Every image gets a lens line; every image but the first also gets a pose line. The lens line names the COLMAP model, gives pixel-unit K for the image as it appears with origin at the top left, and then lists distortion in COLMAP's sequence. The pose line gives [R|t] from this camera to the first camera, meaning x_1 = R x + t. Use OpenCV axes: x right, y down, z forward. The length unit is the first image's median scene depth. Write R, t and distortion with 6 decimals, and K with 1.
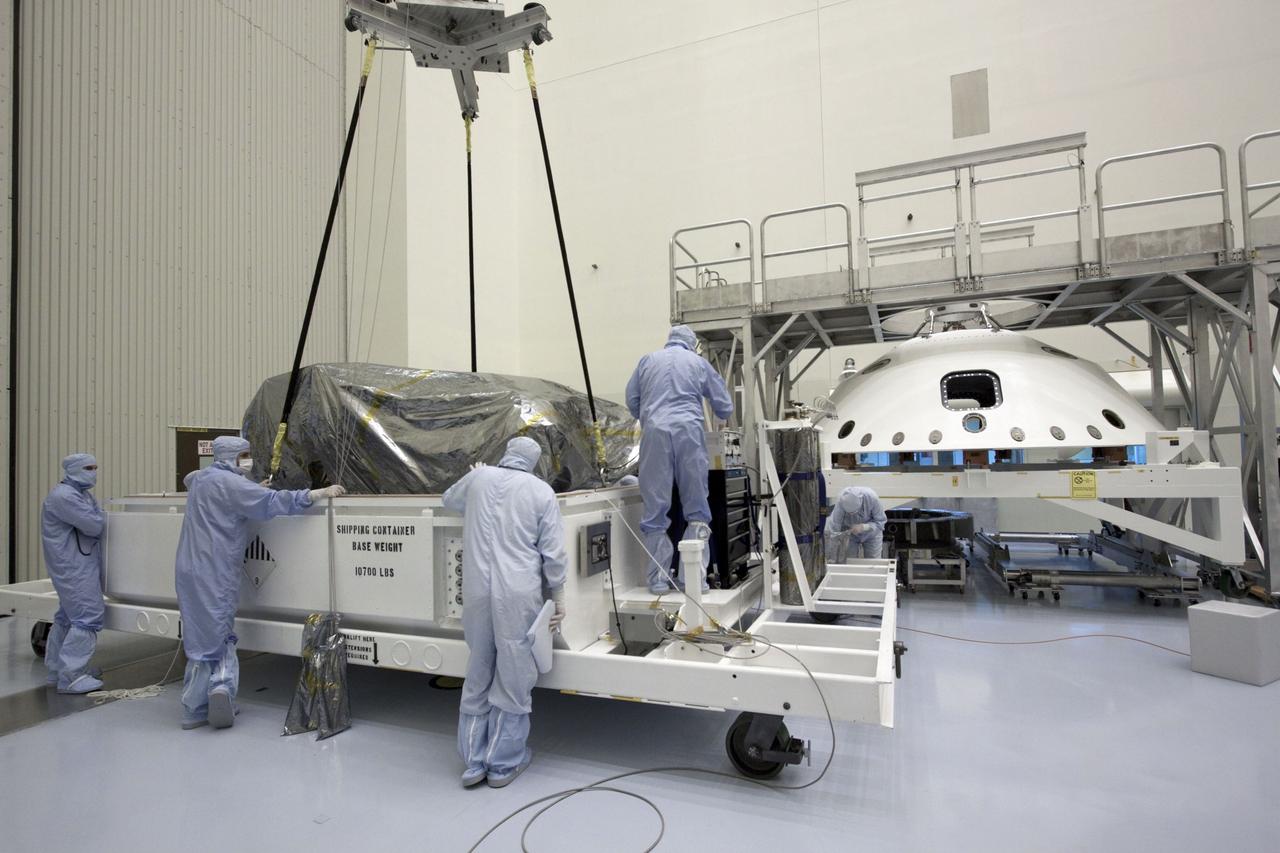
lens RADIAL K [[623.5, 0, 655.6], [0, 623.5, 441.0], [0, 0, 1]] dist [-0.013609, 0.001925]
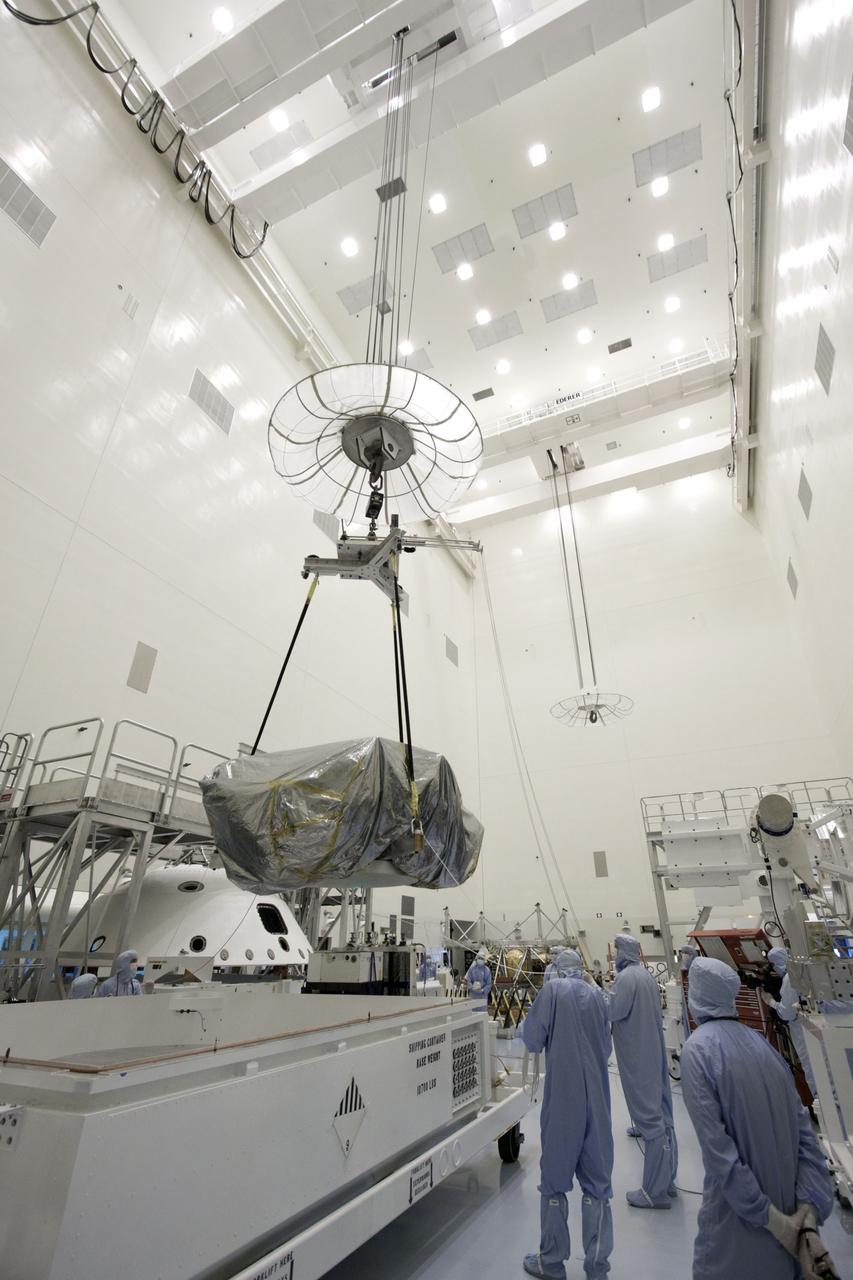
lens RADIAL K [[587.0, 0, 439.4], [0, 587.0, 633.4], [0, 0, 1]] dist [-0.010469, 0.000086]
pose [[0.050486, 0.495437, 0.867175, -0.964053], [-0.021339, 0.868620, -0.495020, 0.007416], [-0.998497, 0.006487, 0.054425, 0.483092]]
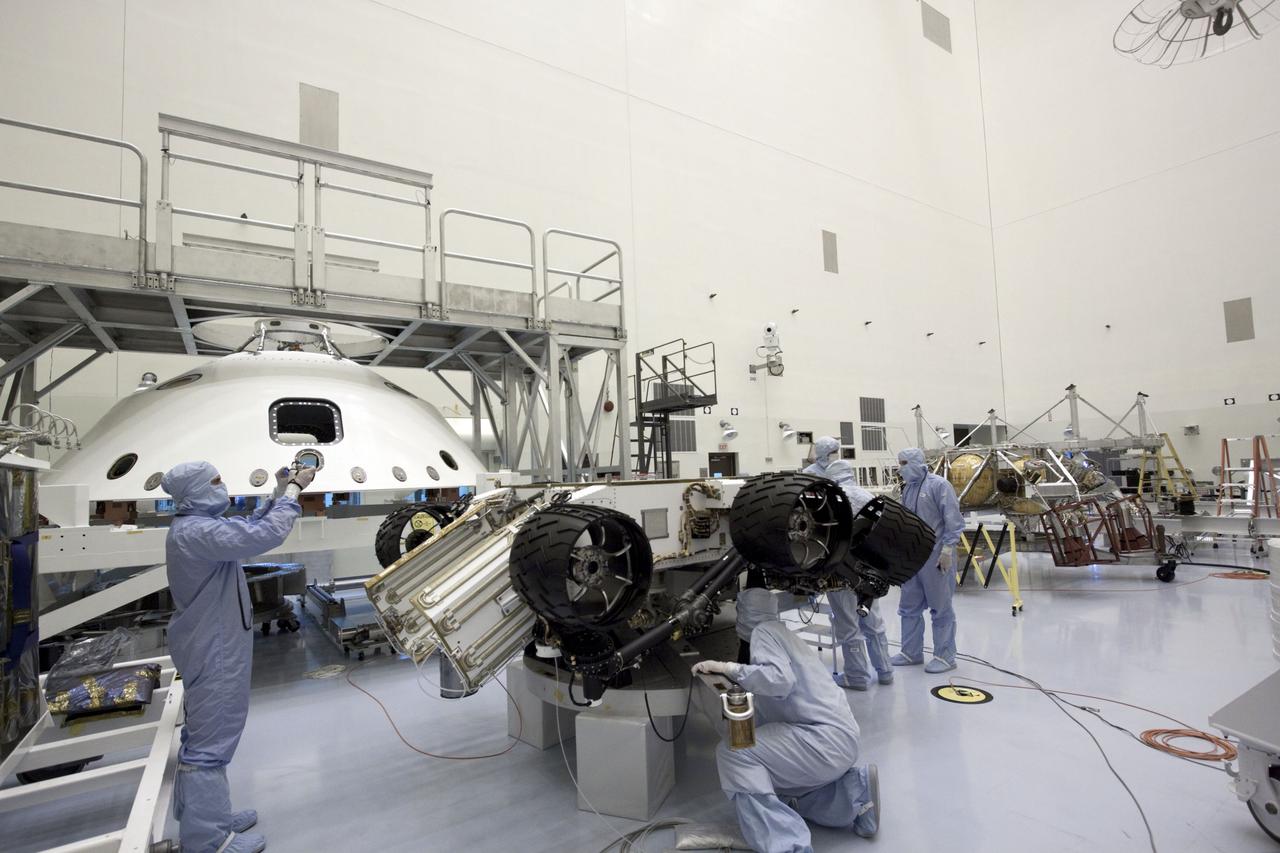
lens RADIAL K [[623.5, 0, 638.2], [0, 623.5, 439.1], [0, 0, 1]] dist [-0.013609, 0.001925]
pose [[0.575322, 0.052296, 0.816254, 0.078436], [0.001014, 0.997908, -0.064649, -0.003859], [-0.817927, 0.038022, 0.574065, 0.147940]]
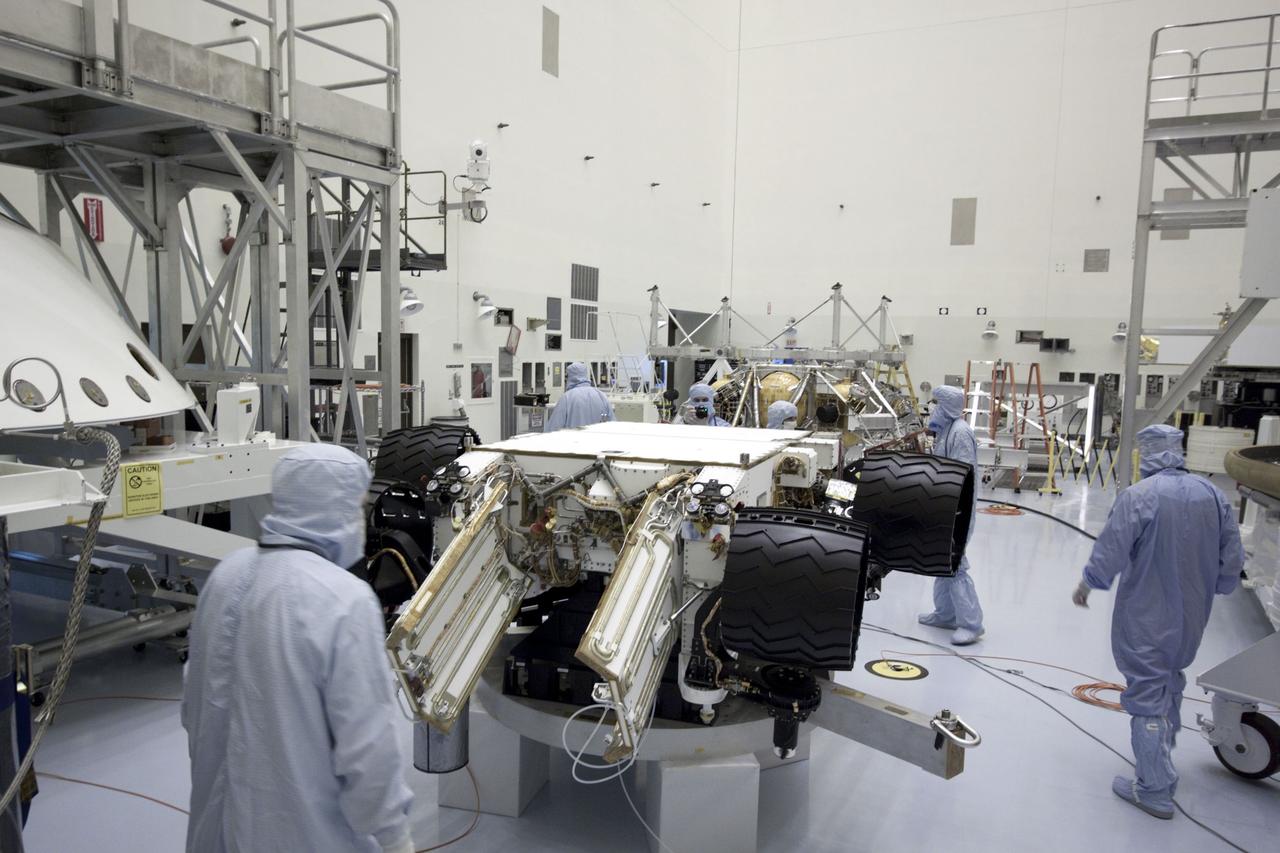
lens RADIAL K [[927.9, 0, 638.1], [0, 927.9, 444.9], [0, 0, 1]] dist [-0.005441, 0.008179]
pose [[0.092447, -0.076827, 0.992749, -0.057028], [-0.053047, 0.995223, 0.081958, -0.048244], [-0.994304, -0.060239, 0.087930, 0.423995]]
